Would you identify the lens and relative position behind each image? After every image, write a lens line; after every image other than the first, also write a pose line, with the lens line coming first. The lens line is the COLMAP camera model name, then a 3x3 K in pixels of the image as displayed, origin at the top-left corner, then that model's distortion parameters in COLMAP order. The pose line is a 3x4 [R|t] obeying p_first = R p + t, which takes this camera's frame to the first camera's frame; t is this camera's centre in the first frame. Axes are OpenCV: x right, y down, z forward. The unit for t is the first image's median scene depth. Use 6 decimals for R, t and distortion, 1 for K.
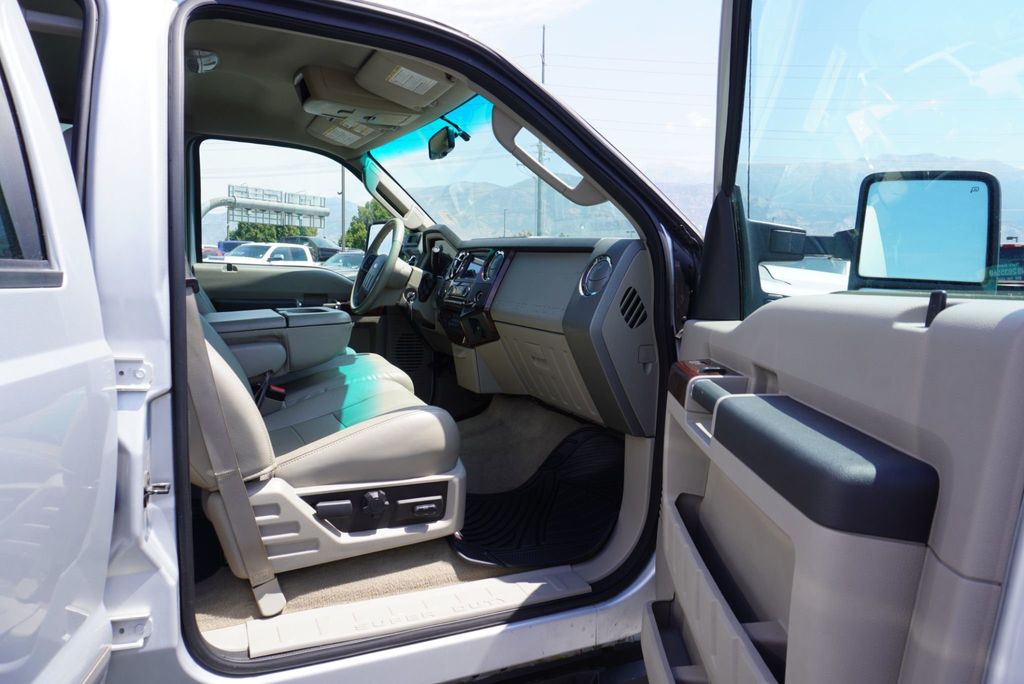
lens RADIAL K [[690.4, 0, 518.6], [0, 690.4, 347.8], [0, 0, 1]] dist [-0.051789, 0.028489]
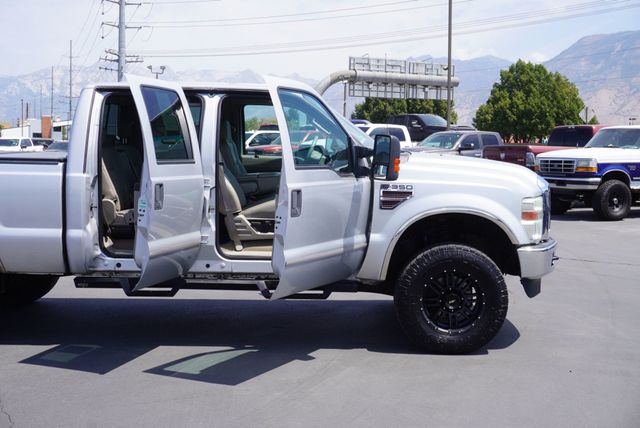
lens RADIAL K [[891.2, 0, 318.9], [0, 891.2, 208.9], [0, 0, 1]] dist [-0.018906, 0.000000]
pose [[0.902187, 0.013753, -0.431127, 0.136128], [-0.032301, 0.998839, -0.035730, 0.020327], [0.430135, 0.046161, 0.901584, -0.205788]]
